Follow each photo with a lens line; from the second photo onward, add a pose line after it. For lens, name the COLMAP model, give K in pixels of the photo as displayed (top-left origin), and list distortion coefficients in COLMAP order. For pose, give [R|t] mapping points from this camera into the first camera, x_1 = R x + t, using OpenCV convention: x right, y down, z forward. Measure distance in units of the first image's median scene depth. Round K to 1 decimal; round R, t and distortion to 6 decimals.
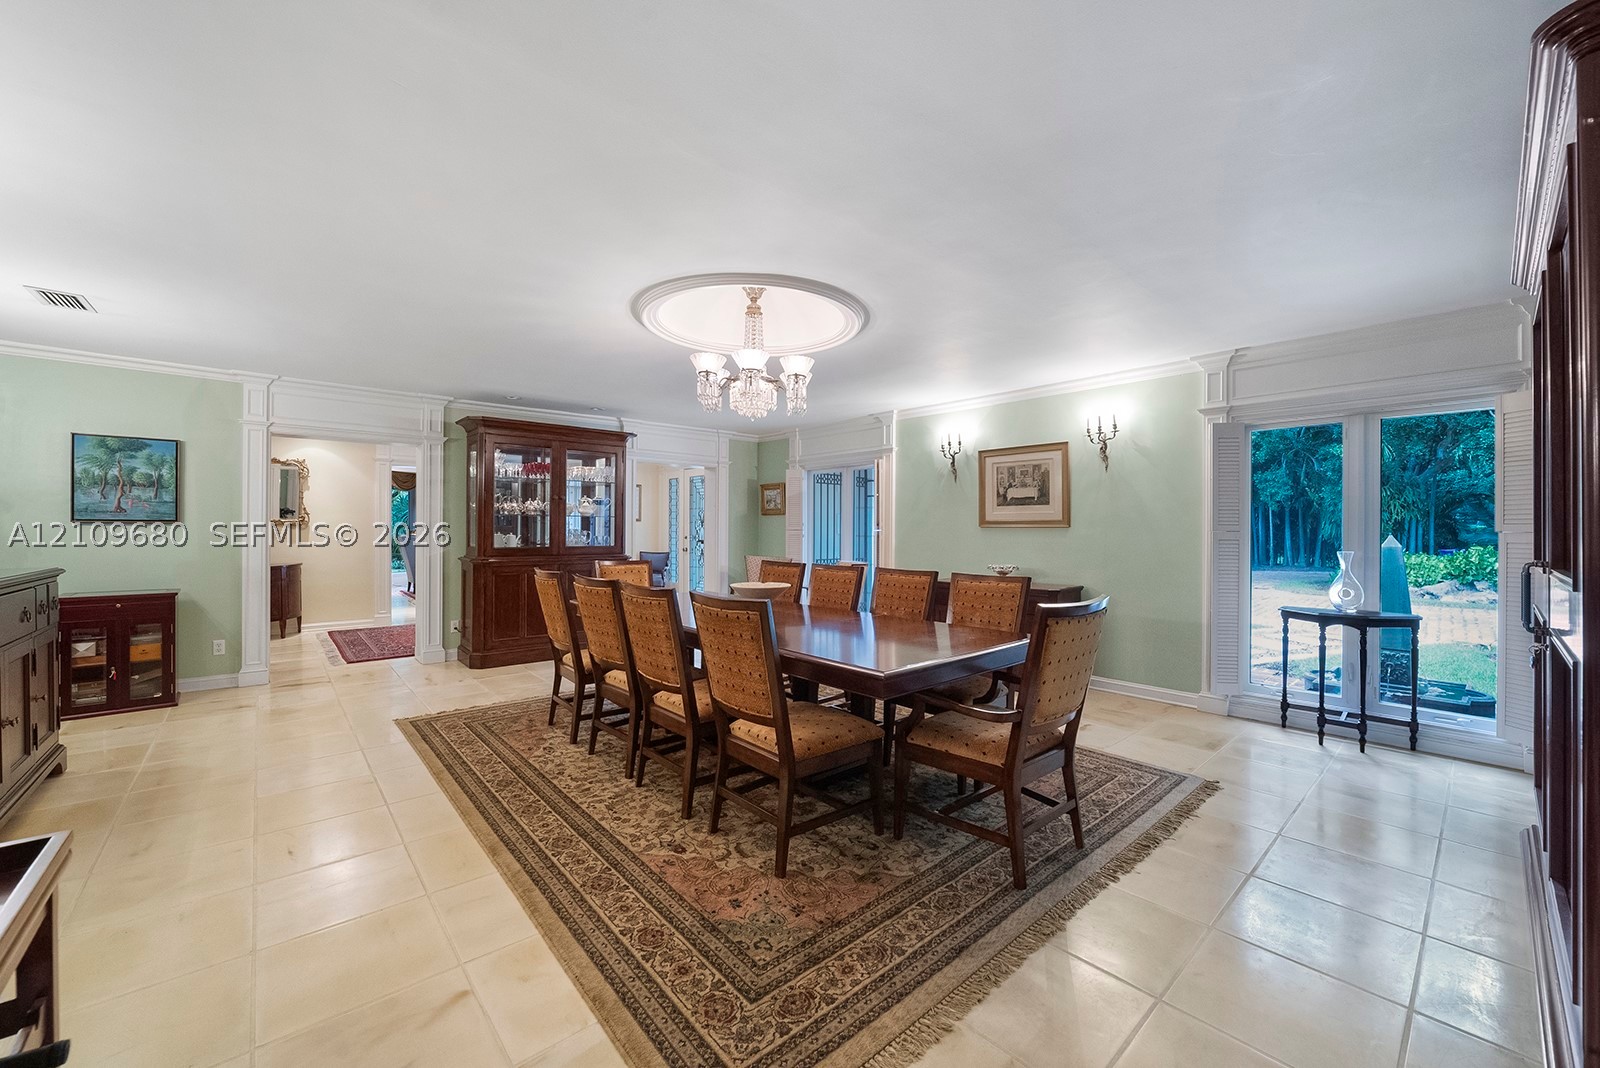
lens RADIAL K [[611.0, 0, 800.0], [0, 611.0, 534.0], [0, 0, 1]] dist [-0.031224, -0.000050]
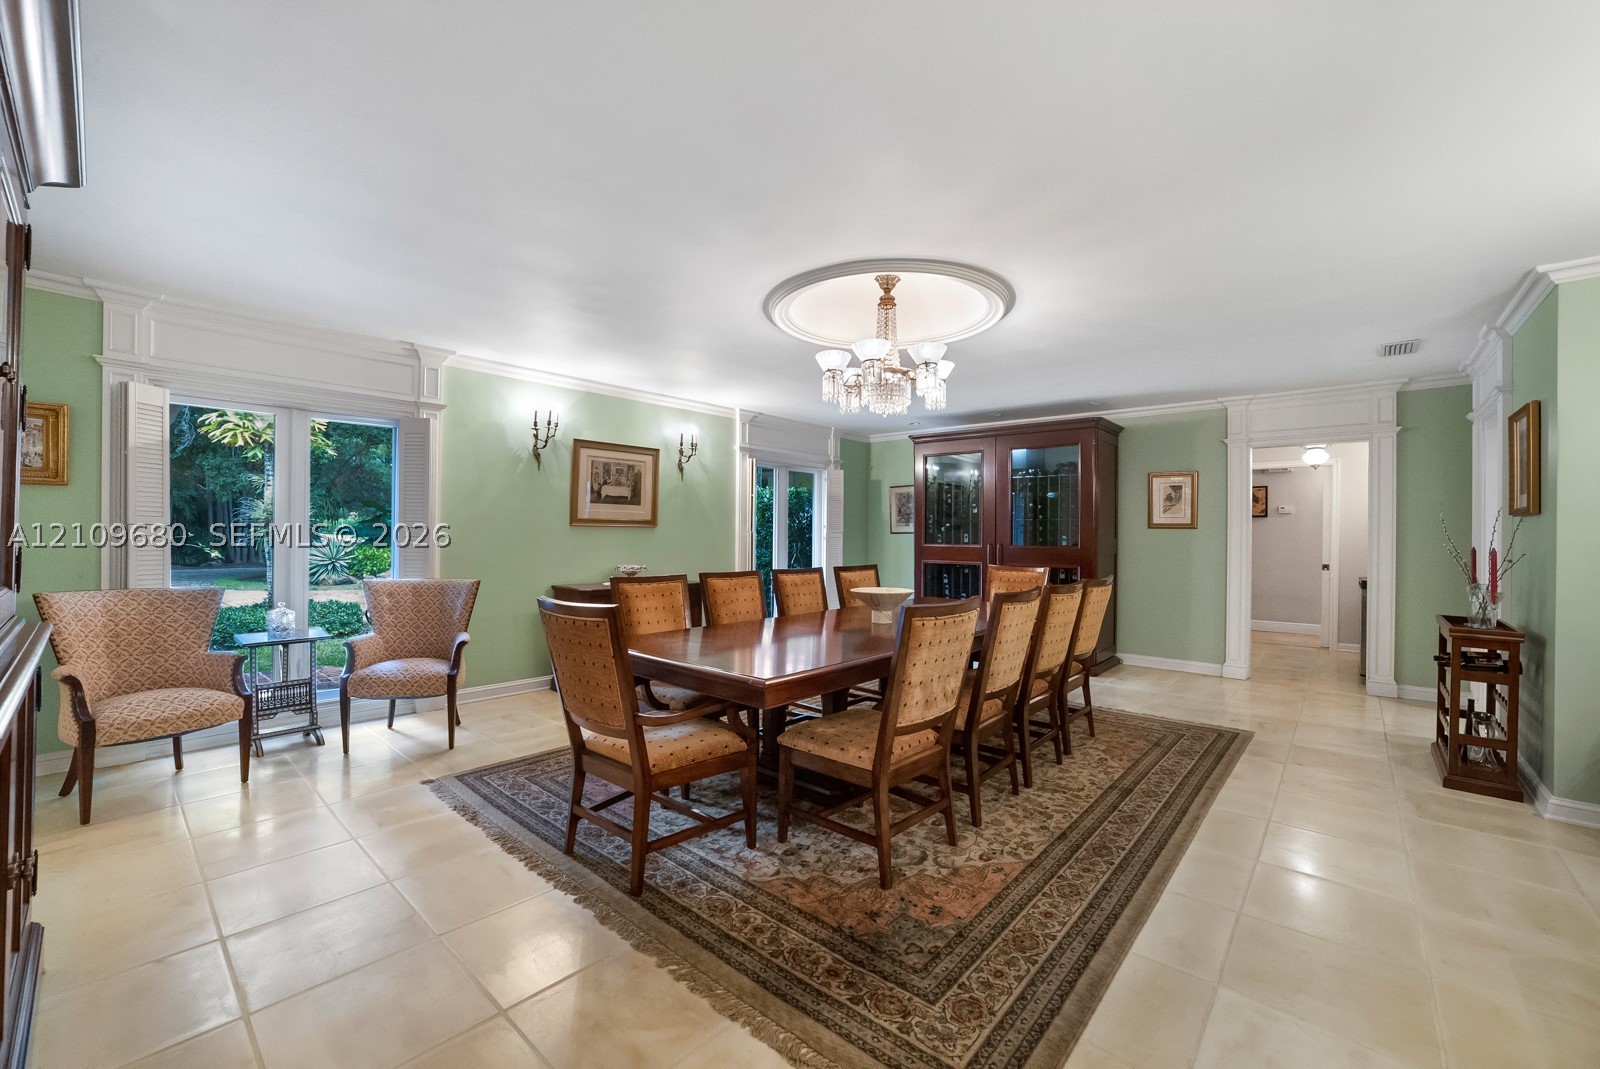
lens RADIAL K [[646.8, 0, 800.0], [0, 646.8, 534.5], [0, 0, 1]] dist [-0.054383, -0.000011]
pose [[-0.112932, -0.006117, 0.993584, -0.774617], [-0.001879, 0.999981, 0.005943, -0.005216], [-0.993601, -0.001196, -0.112941, 0.912120]]
